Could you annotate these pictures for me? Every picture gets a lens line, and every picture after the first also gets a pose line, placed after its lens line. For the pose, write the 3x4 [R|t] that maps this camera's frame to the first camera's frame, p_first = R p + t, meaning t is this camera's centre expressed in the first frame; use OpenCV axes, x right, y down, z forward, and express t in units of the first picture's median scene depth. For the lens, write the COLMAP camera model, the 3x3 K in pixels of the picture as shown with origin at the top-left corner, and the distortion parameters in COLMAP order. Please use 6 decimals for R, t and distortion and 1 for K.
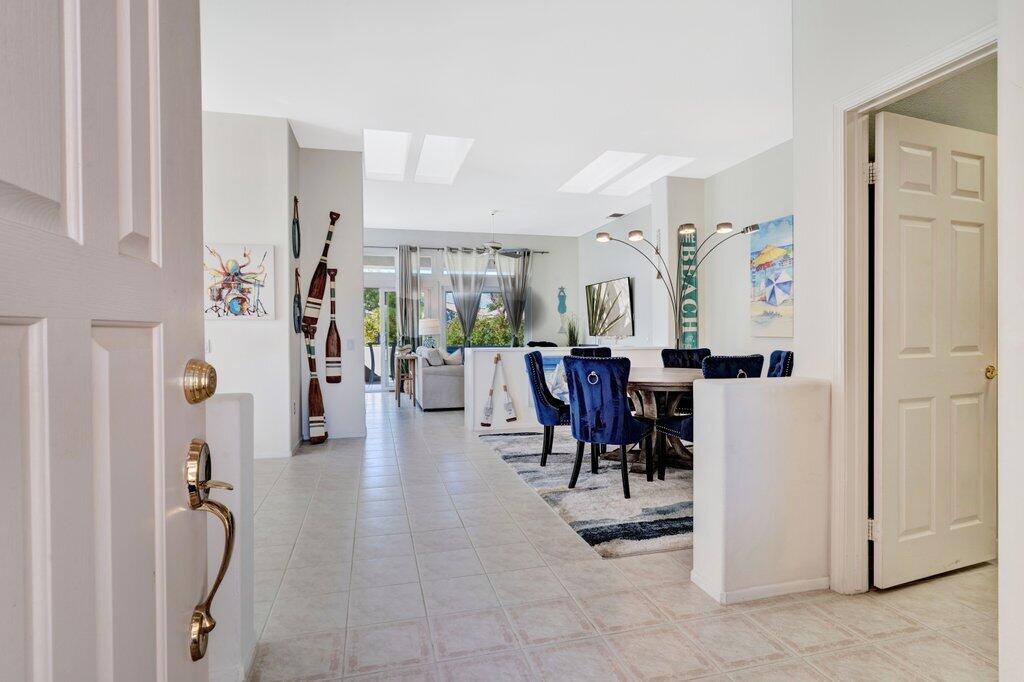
lens RADIAL K [[526.8, 0, 509.6], [0, 526.8, 339.2], [0, 0, 1]] dist [-0.001291, 0.000065]
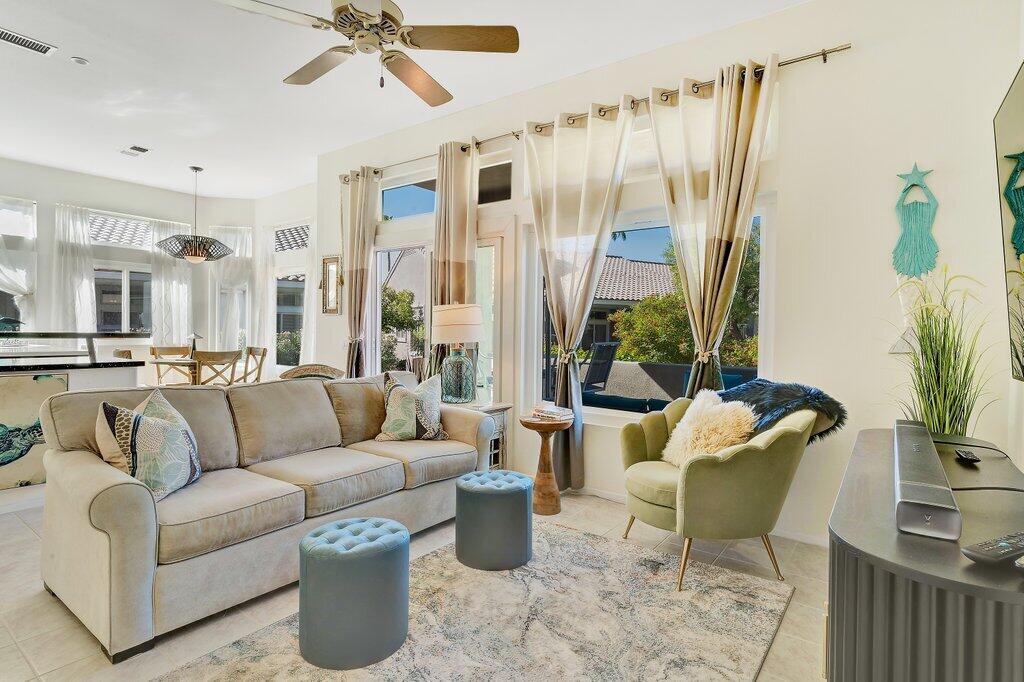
lens RADIAL K [[525.5, 0, 509.1], [0, 525.5, 334.7], [0, 0, 1]] dist [-0.000371, 0.000209]
pose [[0.641382, 0.019049, -0.766985, 0.329167], [-0.029778, 0.999557, -0.000076, -0.028371], [0.766643, 0.022888, 0.641665, 1.349557]]
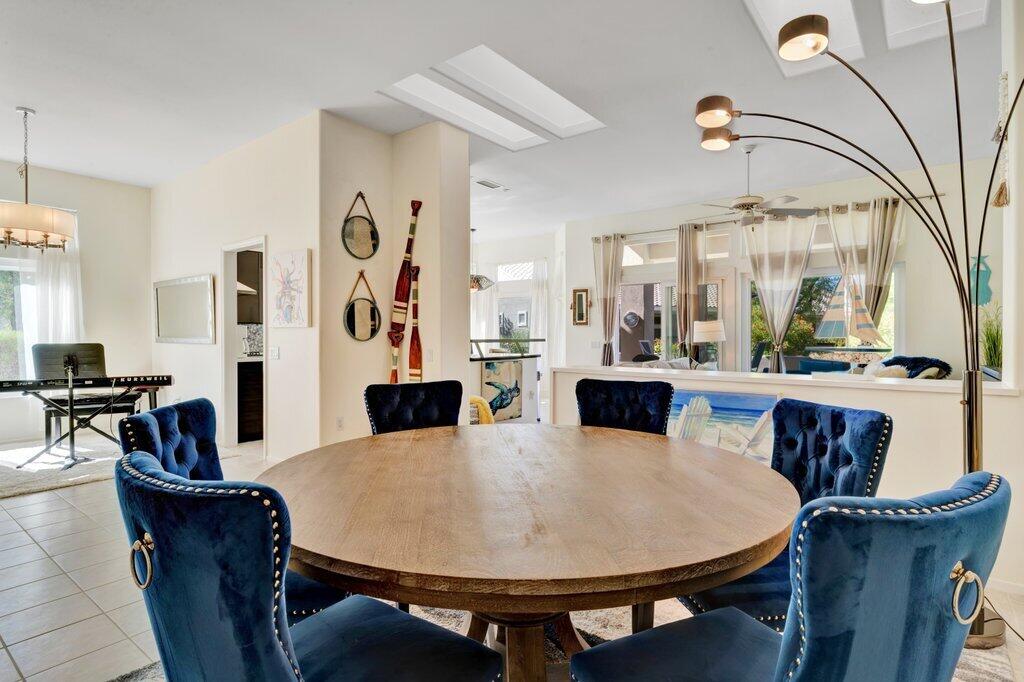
lens RADIAL K [[526.8, 0, 509.6], [0, 526.8, 339.2], [0, 0, 1]] dist [-0.001291, 0.000065]
pose [[0.615962, 0.009504, -0.787719, 0.439794], [-0.012239, 0.999922, 0.002494, -0.018745], [0.787681, 0.008105, 0.616030, 0.590065]]
